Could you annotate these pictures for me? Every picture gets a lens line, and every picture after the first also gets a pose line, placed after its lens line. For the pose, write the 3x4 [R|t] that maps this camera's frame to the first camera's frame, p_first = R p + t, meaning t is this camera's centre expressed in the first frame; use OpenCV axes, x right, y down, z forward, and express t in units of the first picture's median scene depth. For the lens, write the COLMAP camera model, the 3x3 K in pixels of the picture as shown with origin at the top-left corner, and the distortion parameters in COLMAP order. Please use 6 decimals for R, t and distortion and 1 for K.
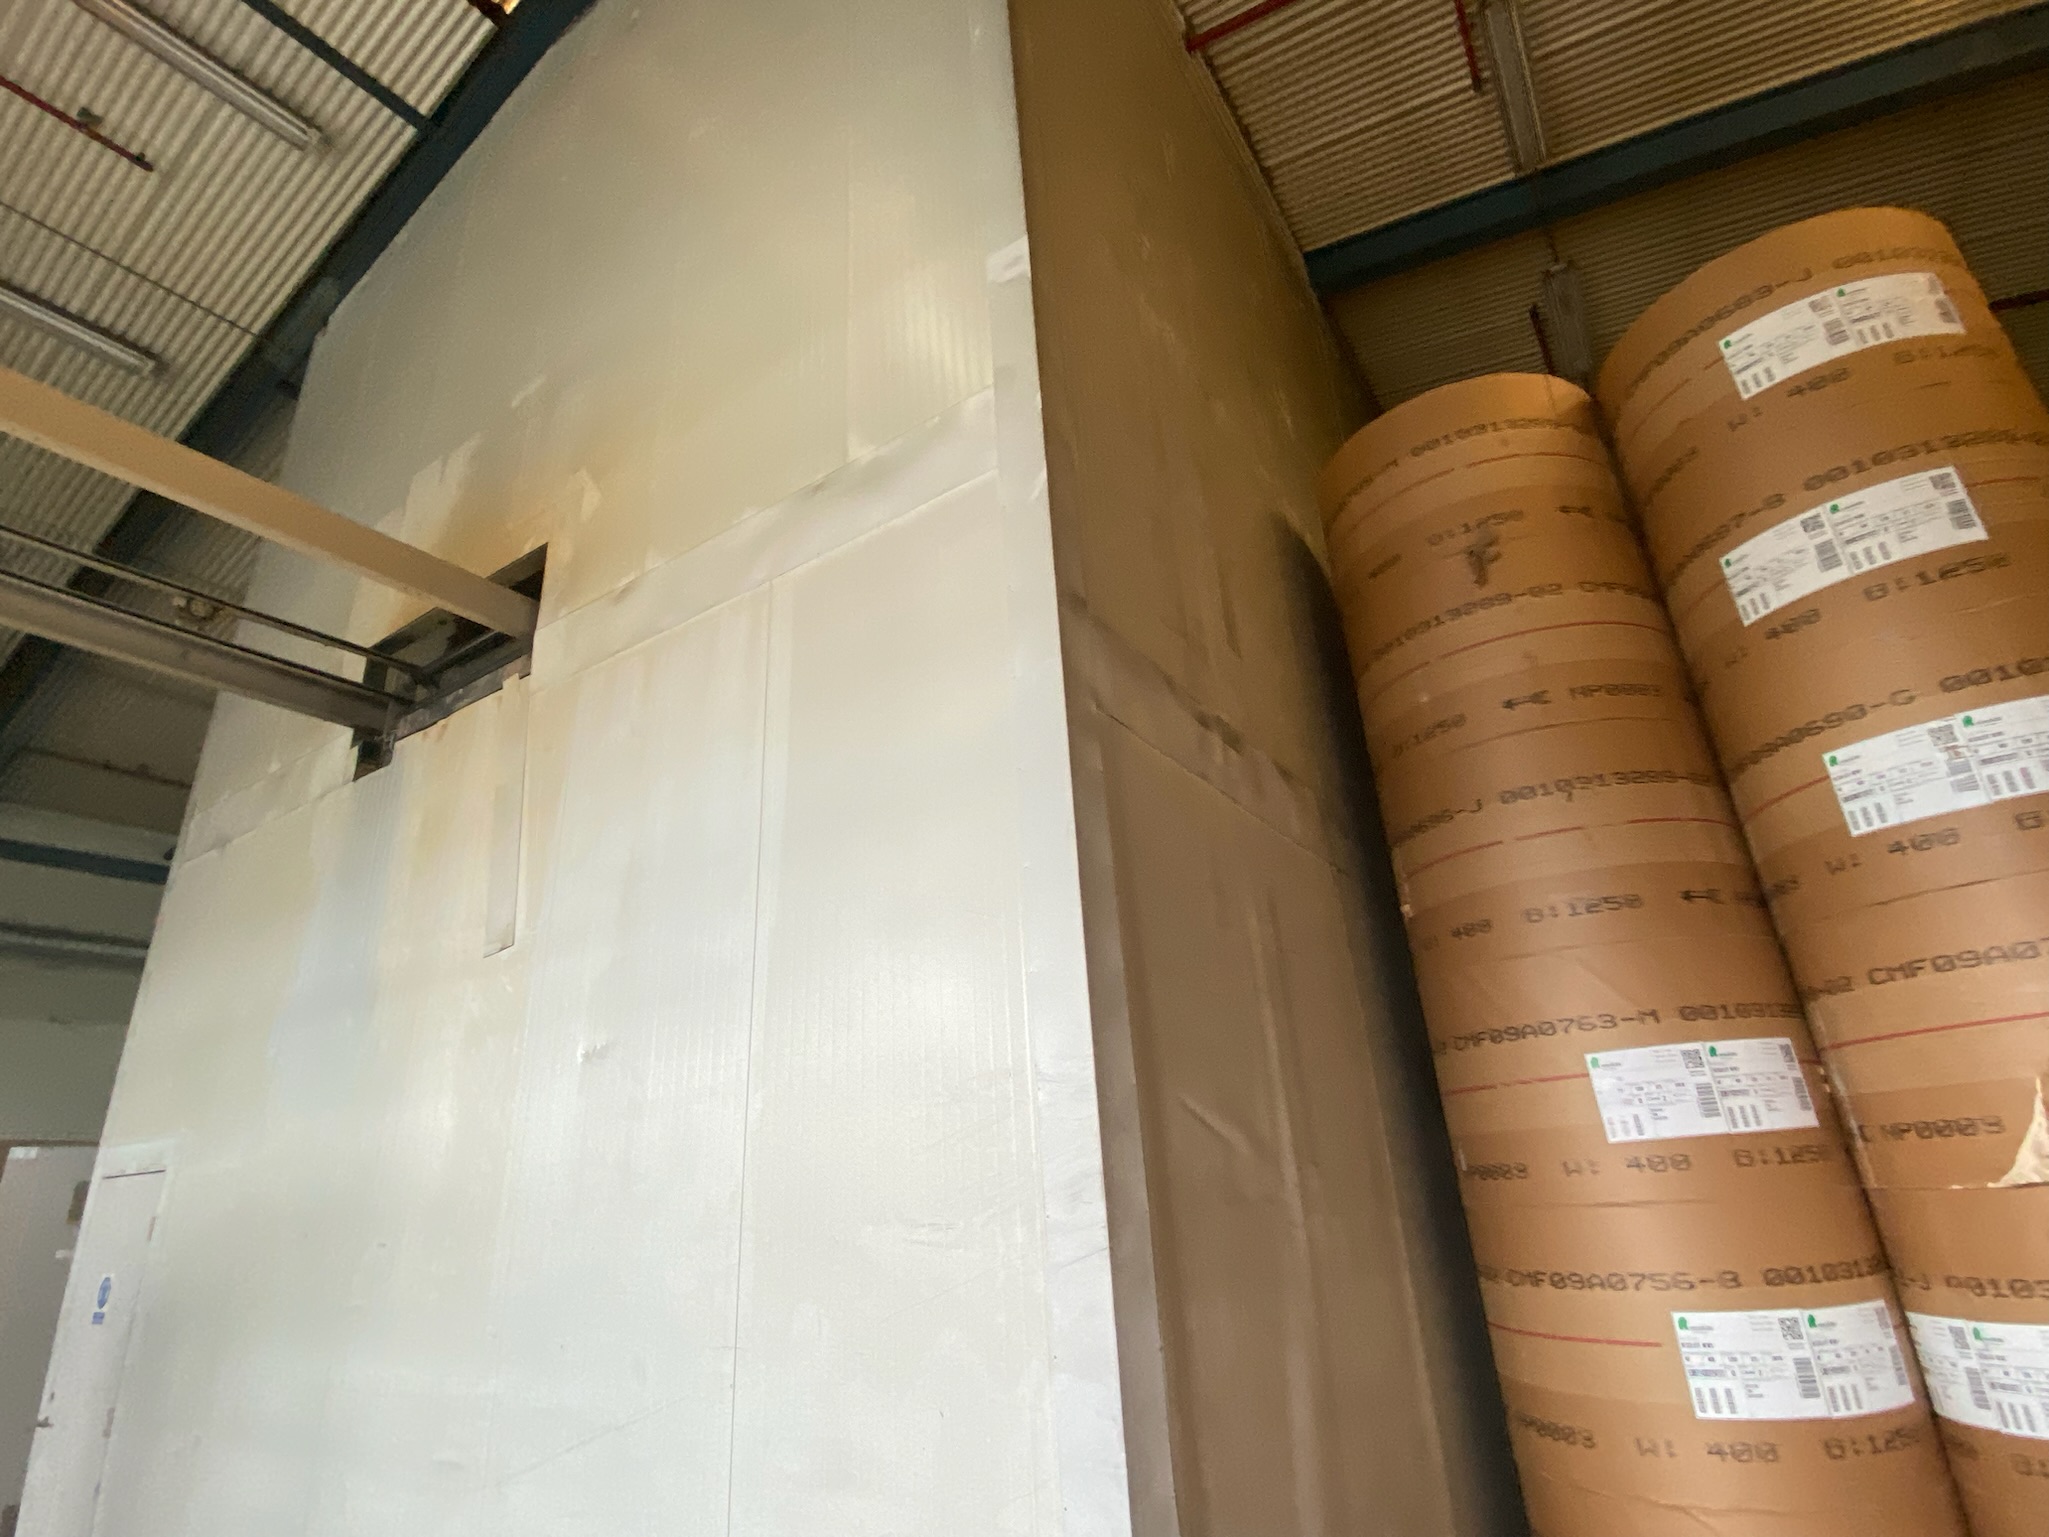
lens RADIAL K [[1026.4, 0, 1034.2], [0, 1026.4, 765.0], [0, 0, 1]] dist [0.019504, -0.017843]
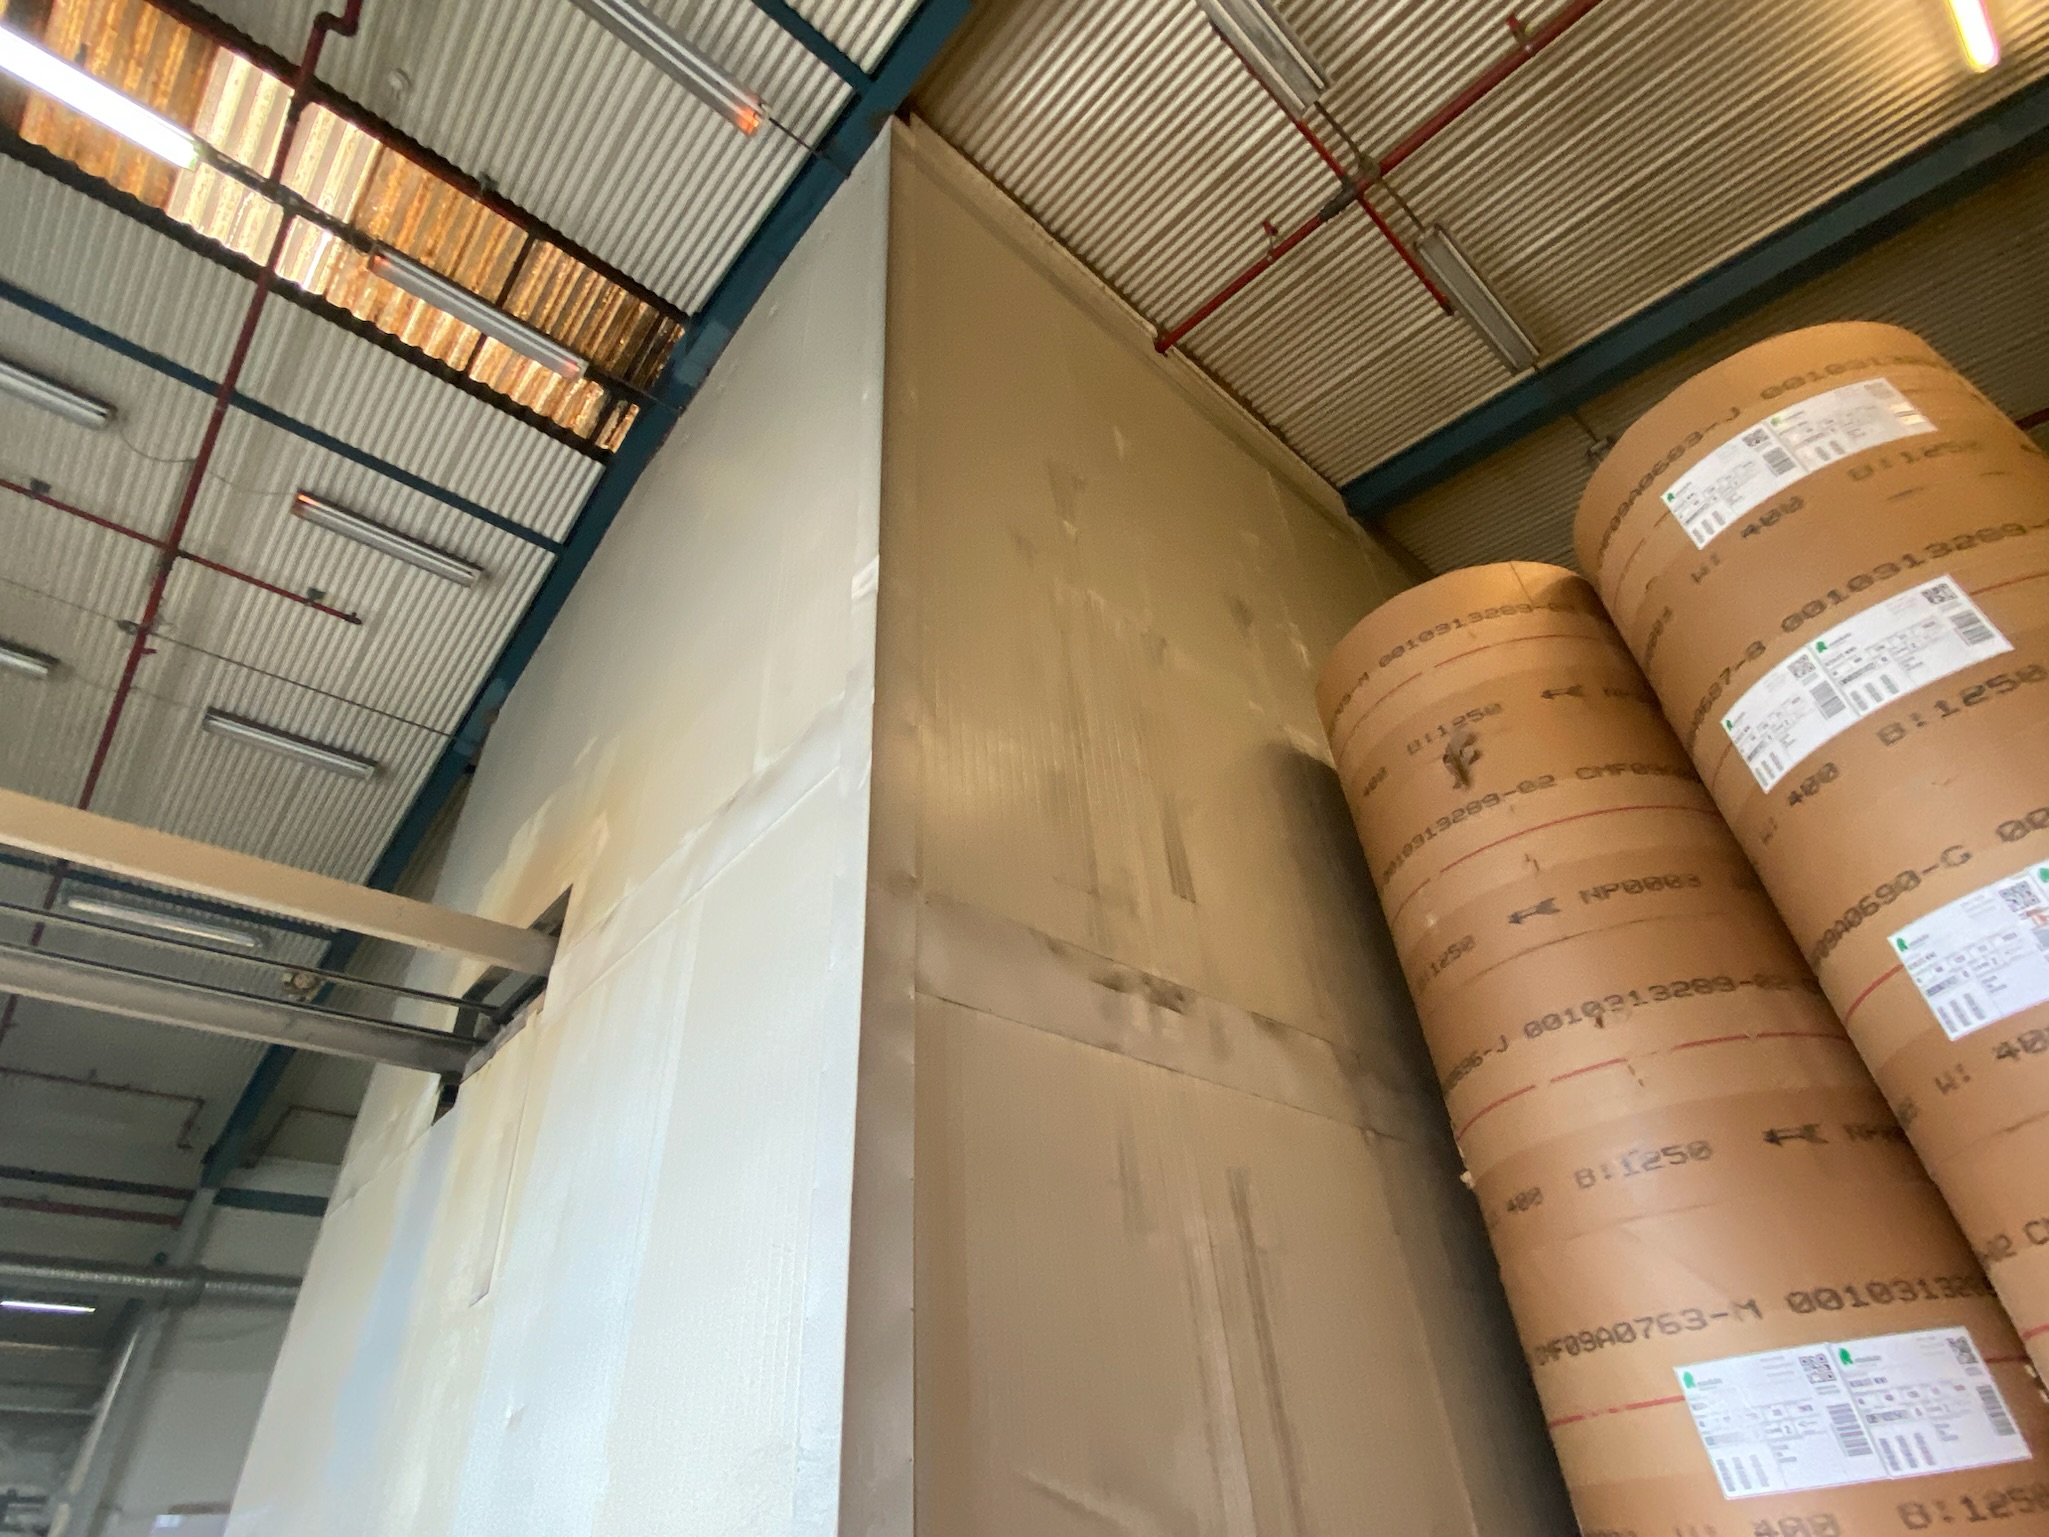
lens RADIAL K [[1026.4, 0, 1023.9], [0, 1026.4, 764.7], [0, 0, 1]] dist [0.019504, -0.017843]
pose [[0.967460, -0.158865, -0.196932, 0.261417], [0.104929, 0.960142, -0.259068, -0.001899], [0.230240, 0.229975, 0.945569, 0.055094]]
